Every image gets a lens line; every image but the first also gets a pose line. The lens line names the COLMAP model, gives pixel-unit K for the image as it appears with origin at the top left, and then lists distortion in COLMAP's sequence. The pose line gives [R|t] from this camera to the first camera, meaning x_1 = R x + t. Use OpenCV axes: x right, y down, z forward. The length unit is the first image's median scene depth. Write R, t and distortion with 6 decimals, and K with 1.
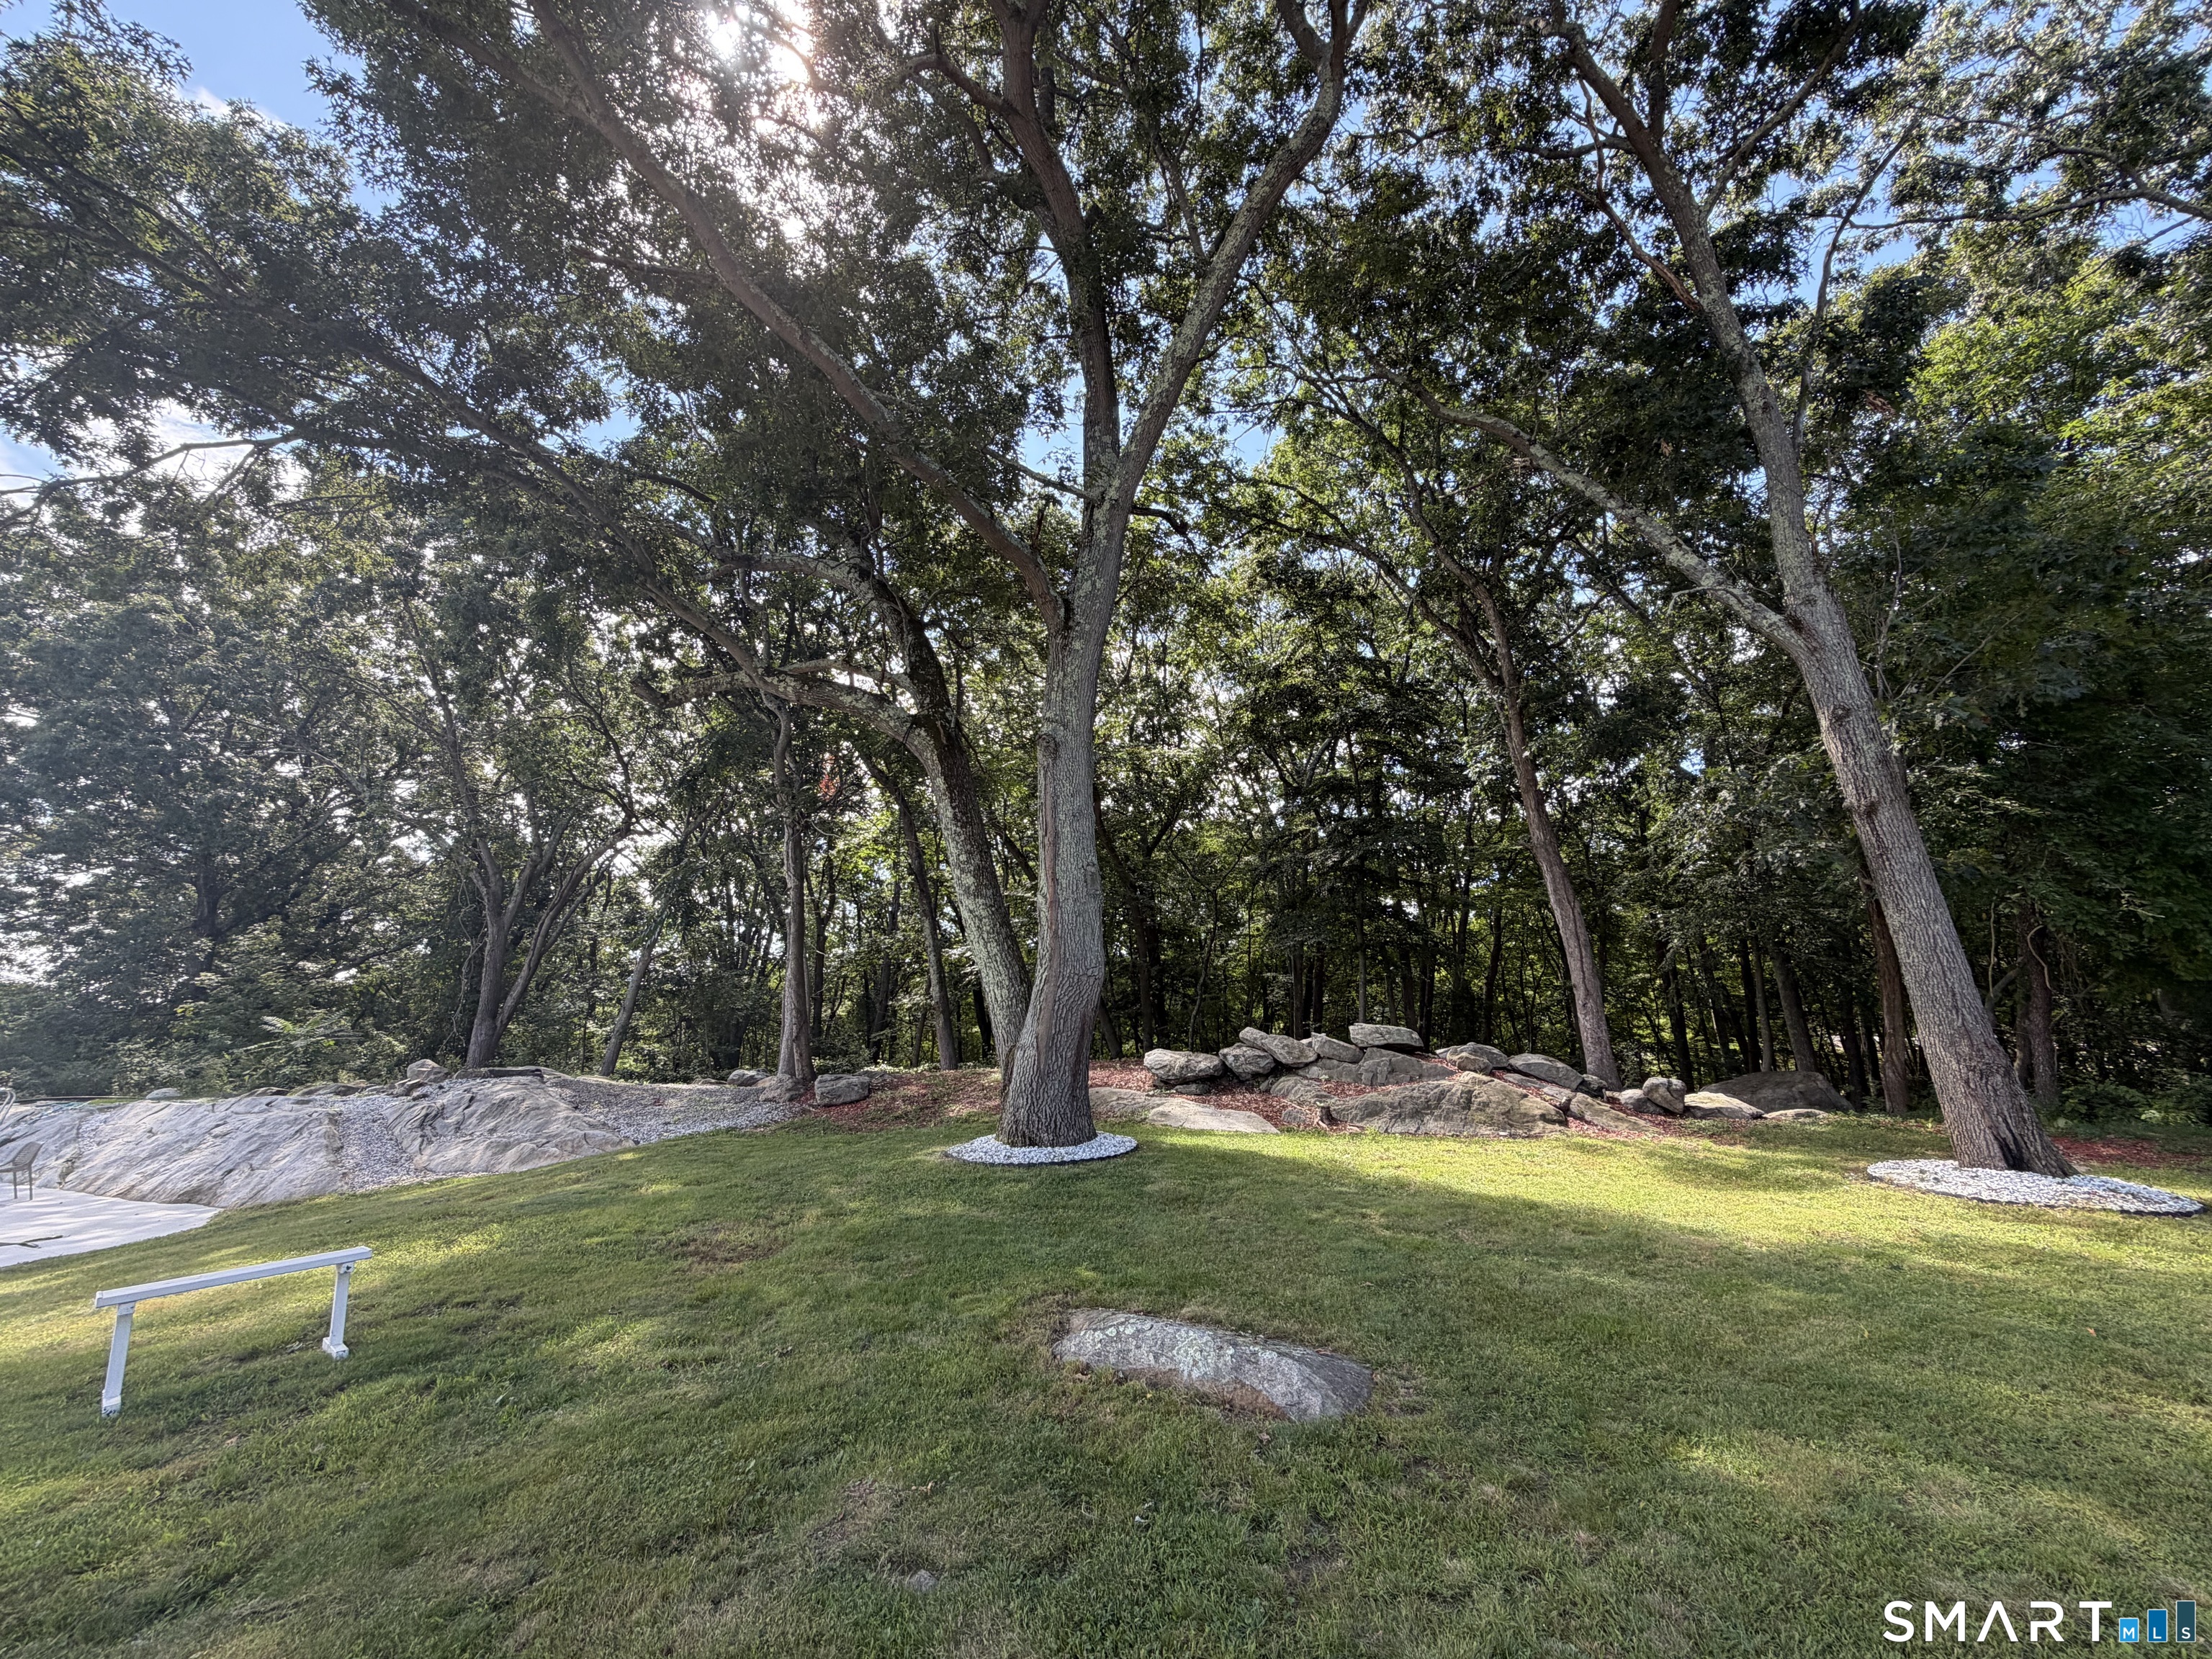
lens RADIAL K [[884.1, 0, 1098.5], [0, 884.1, 830.4], [0, 0, 1]] dist [0.002884, 0.000597]
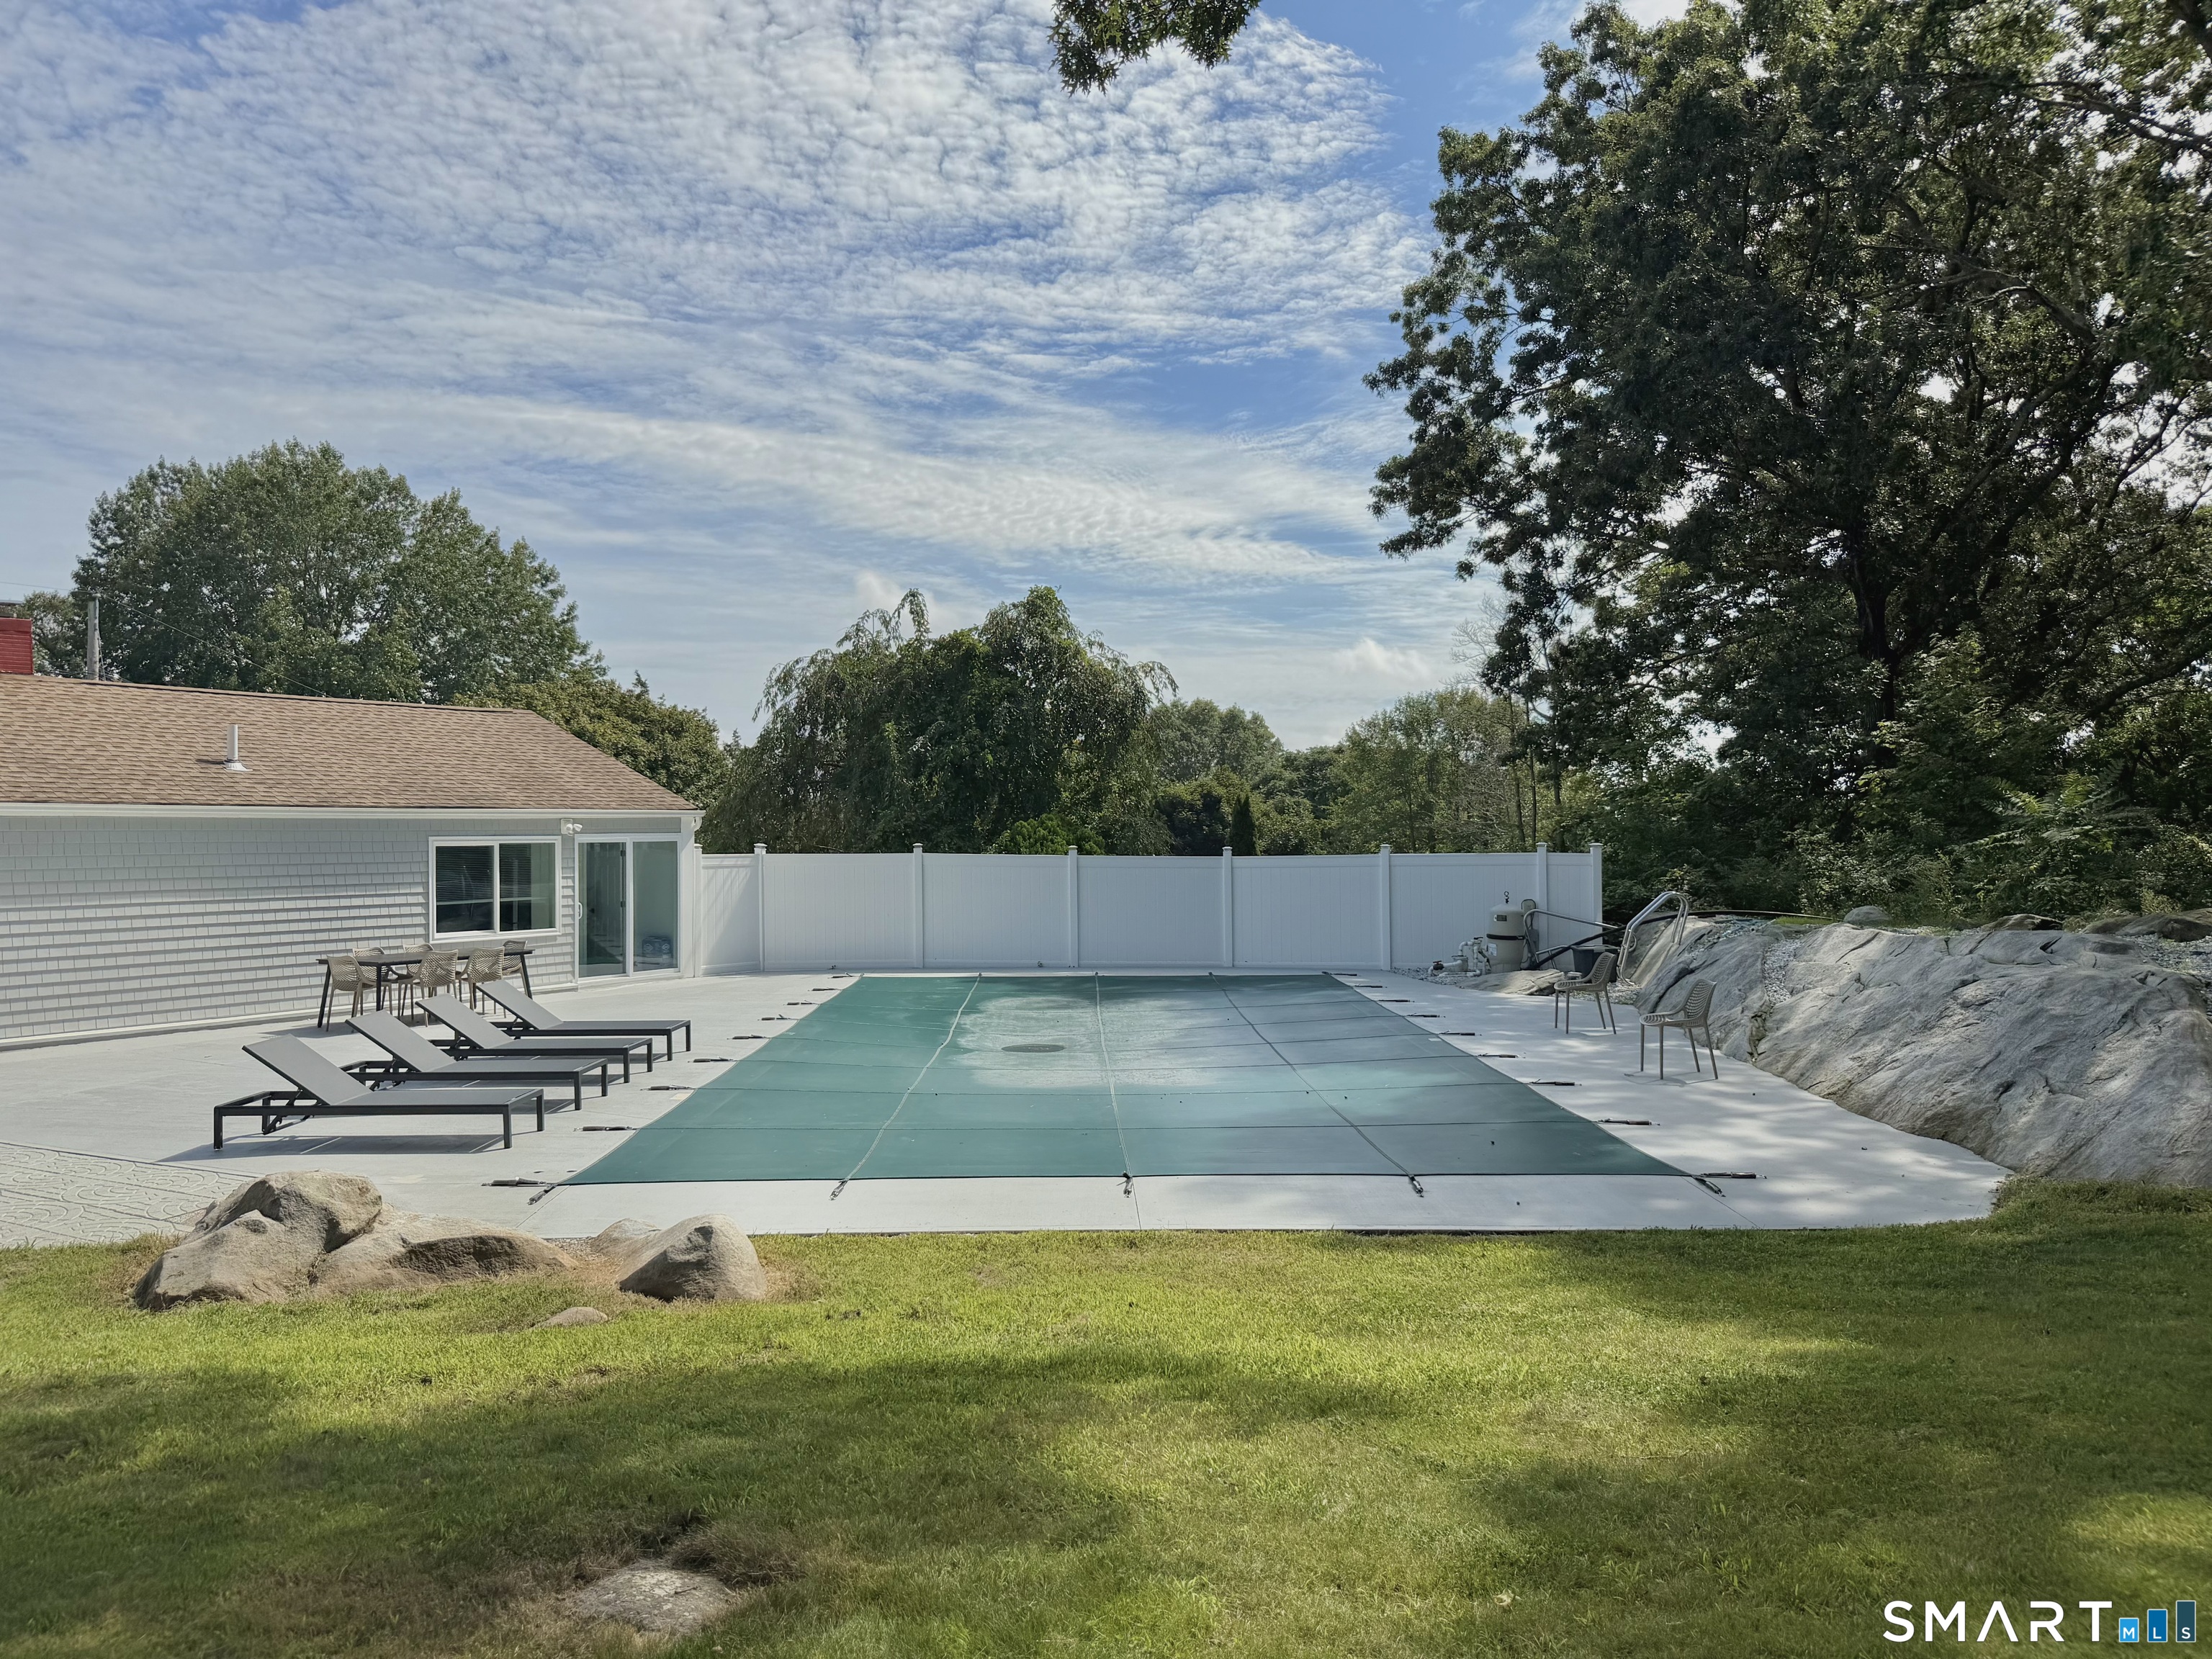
lens RADIAL K [[1592.8, 0, 1117.7], [0, 1592.8, 816.6], [0, 0, 1]] dist [0.076959, -0.106829]
pose [[0.337091, -0.003078, -0.941467, -0.250289], [0.196351, 0.978235, 0.067105, 0.074202], [0.920769, -0.207479, 0.330358, 0.238005]]
